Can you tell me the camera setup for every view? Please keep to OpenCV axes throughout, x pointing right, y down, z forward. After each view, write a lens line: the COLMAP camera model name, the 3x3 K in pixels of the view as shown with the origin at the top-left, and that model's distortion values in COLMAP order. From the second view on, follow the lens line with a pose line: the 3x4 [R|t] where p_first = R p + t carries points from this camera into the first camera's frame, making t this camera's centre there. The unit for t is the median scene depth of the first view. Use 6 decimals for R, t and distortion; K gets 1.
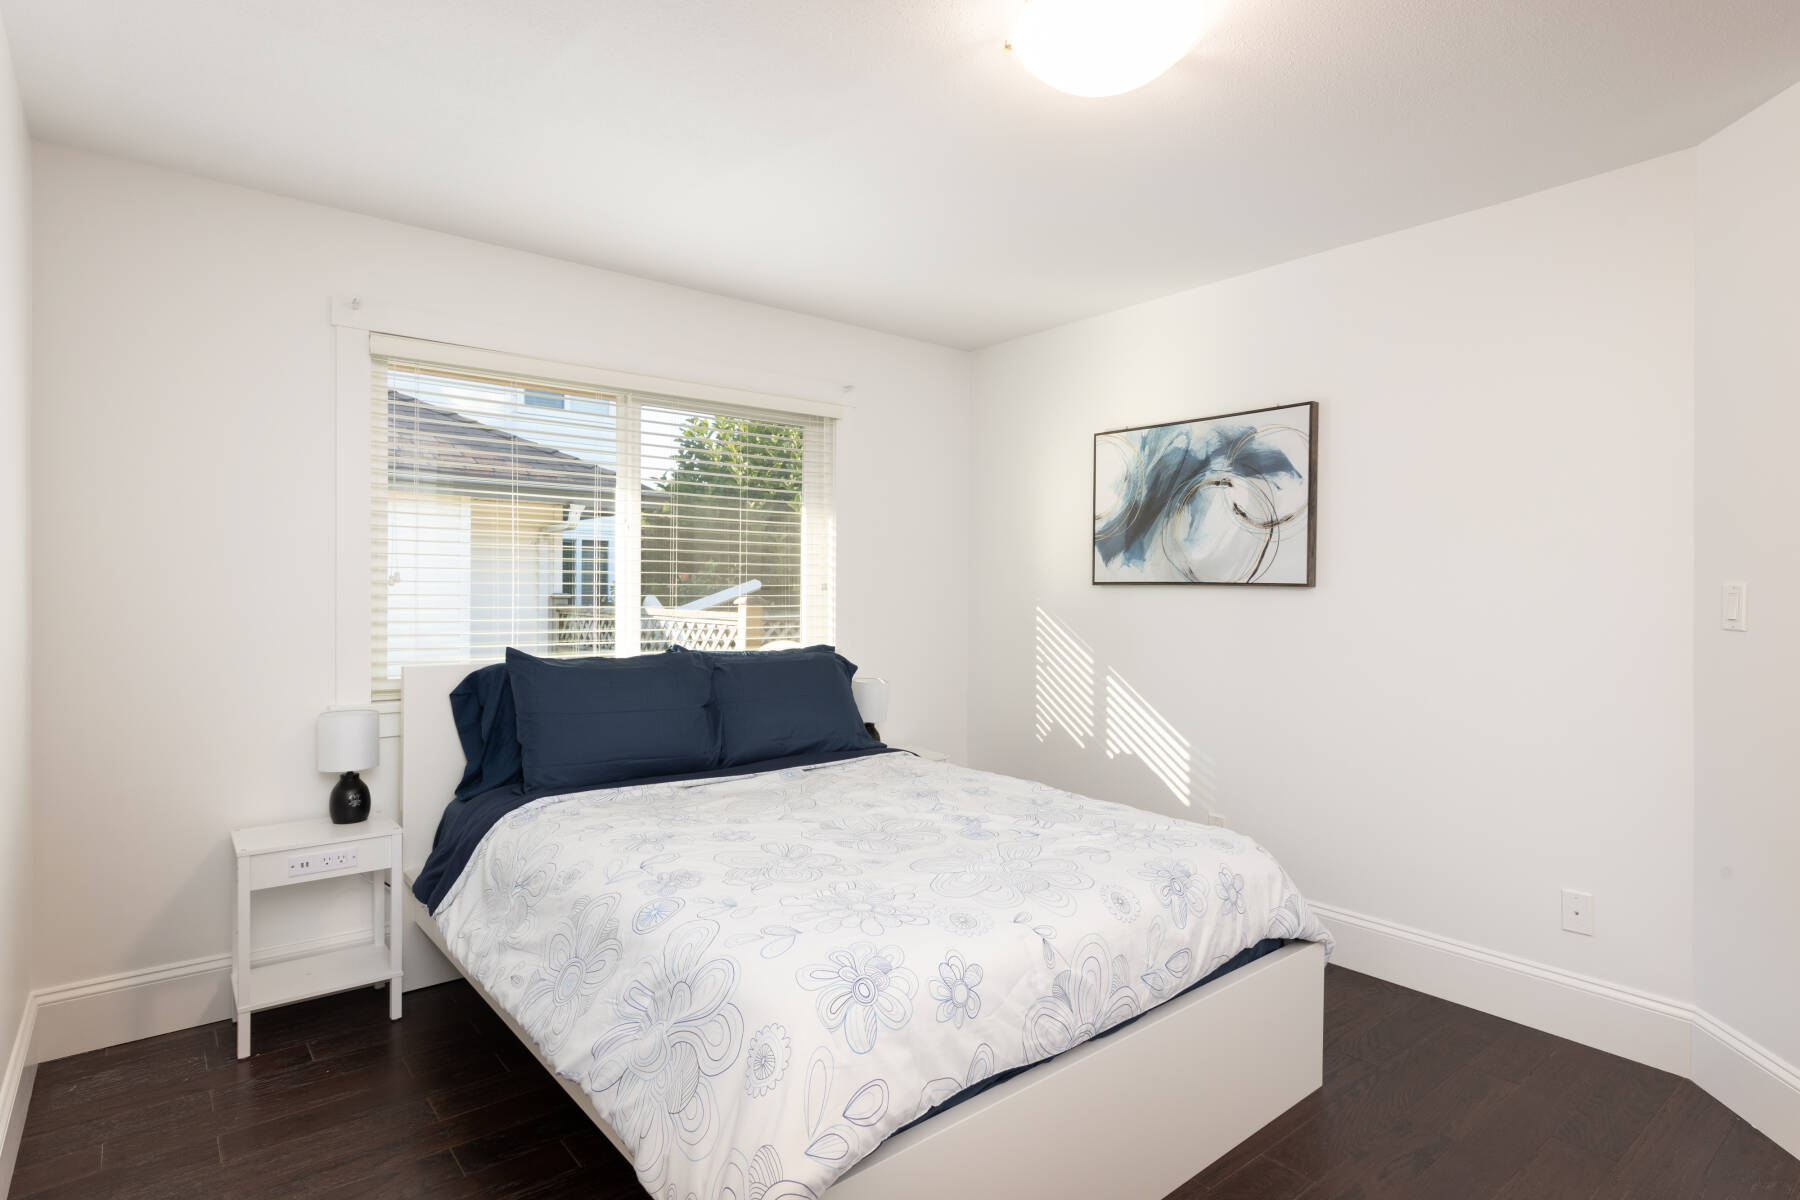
lens RADIAL K [[937.5, 0, 905.6], [0, 937.5, 594.5], [0, 0, 1]] dist [0.012024, 0.000154]
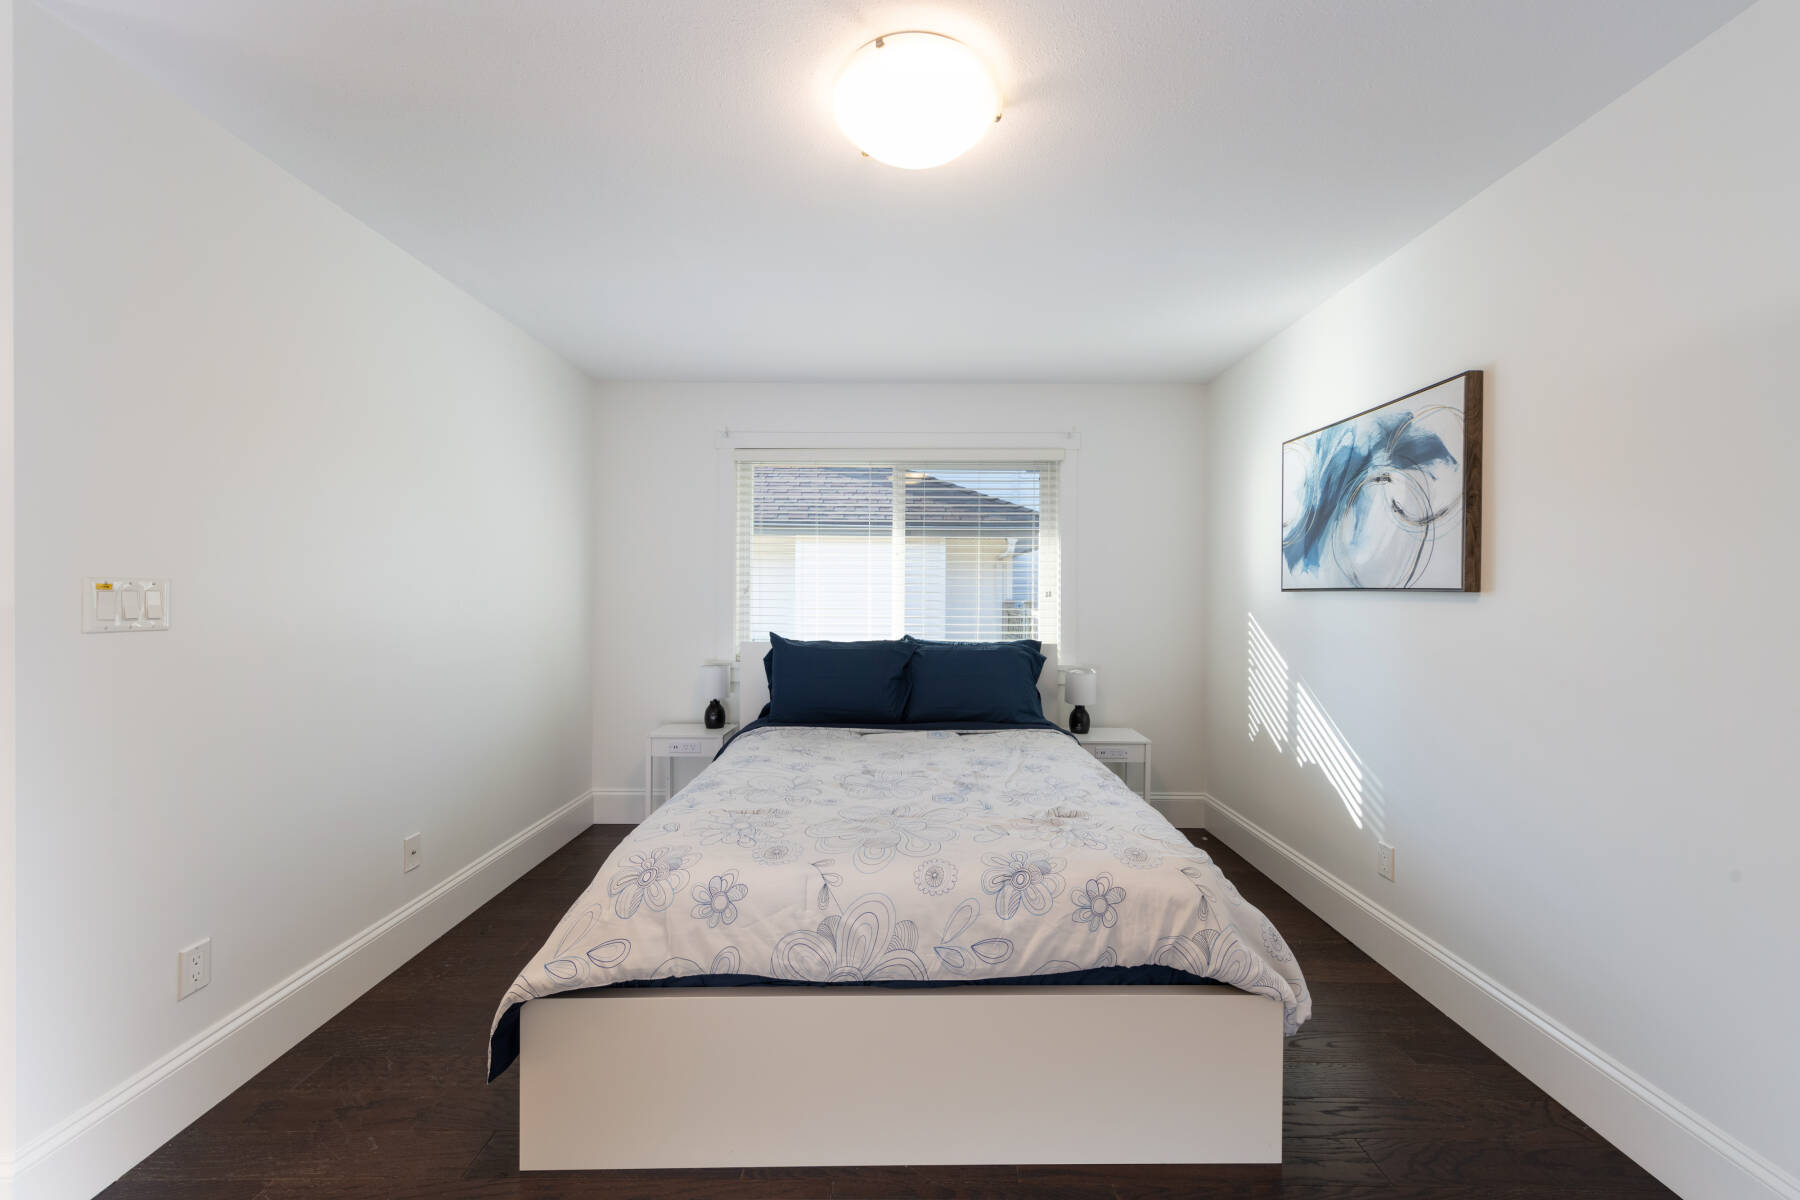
lens RADIAL K [[673.2, 0, 903.7], [0, 673.2, 595.9], [0, 0, 1]] dist [0.004643, -0.001047]
pose [[0.771038, -0.000968, -0.636789, 0.417593], [-0.004777, 0.999962, -0.007304, 0.001703], [0.636772, 0.008673, 0.771004, 0.213052]]
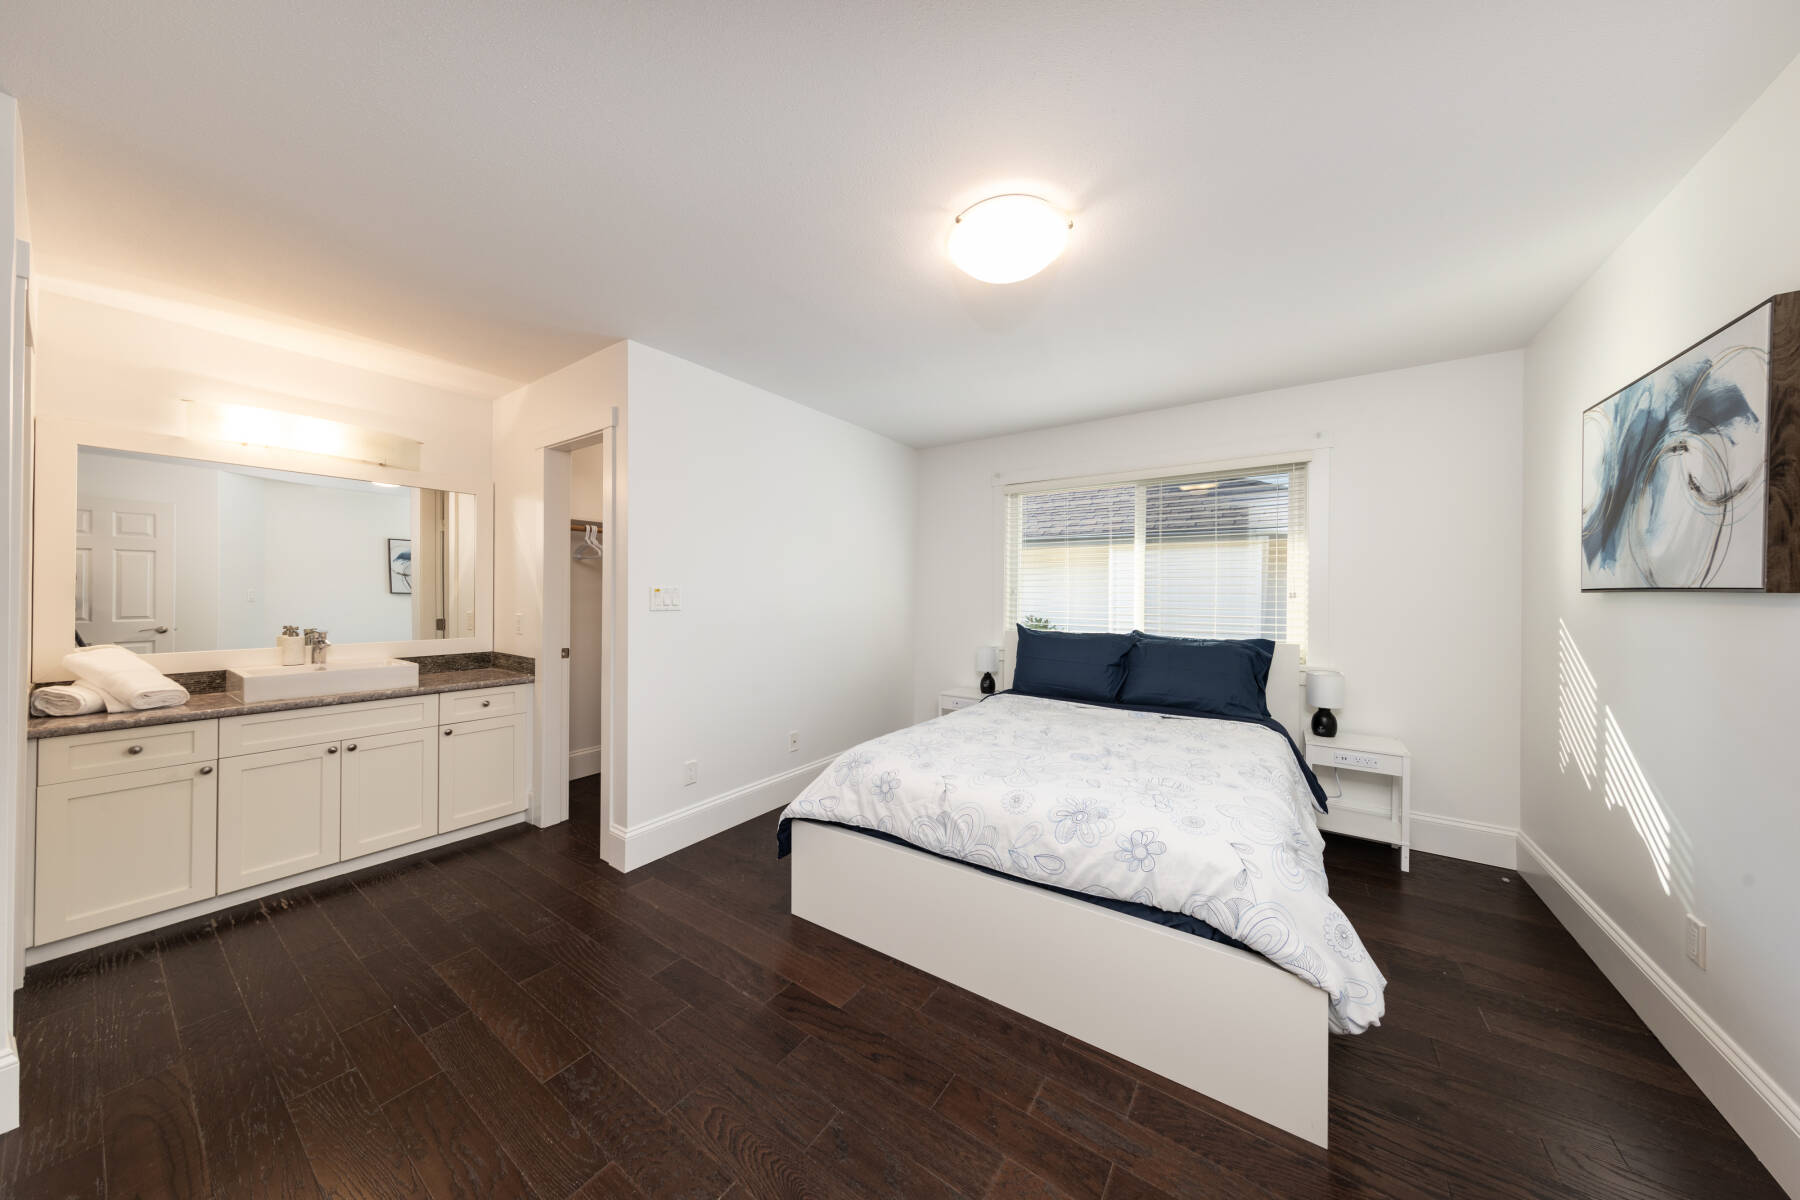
lens RADIAL K [[564.5, 0, 900.3], [0, 564.5, 594.5], [0, 0, 1]] dist [0.003884, -0.000336]
pose [[0.274568, -0.001982, -0.961566, 0.621041], [-0.012416, 0.999907, -0.005606, 0.002004], [0.961488, 0.013478, 0.274518, 0.334013]]
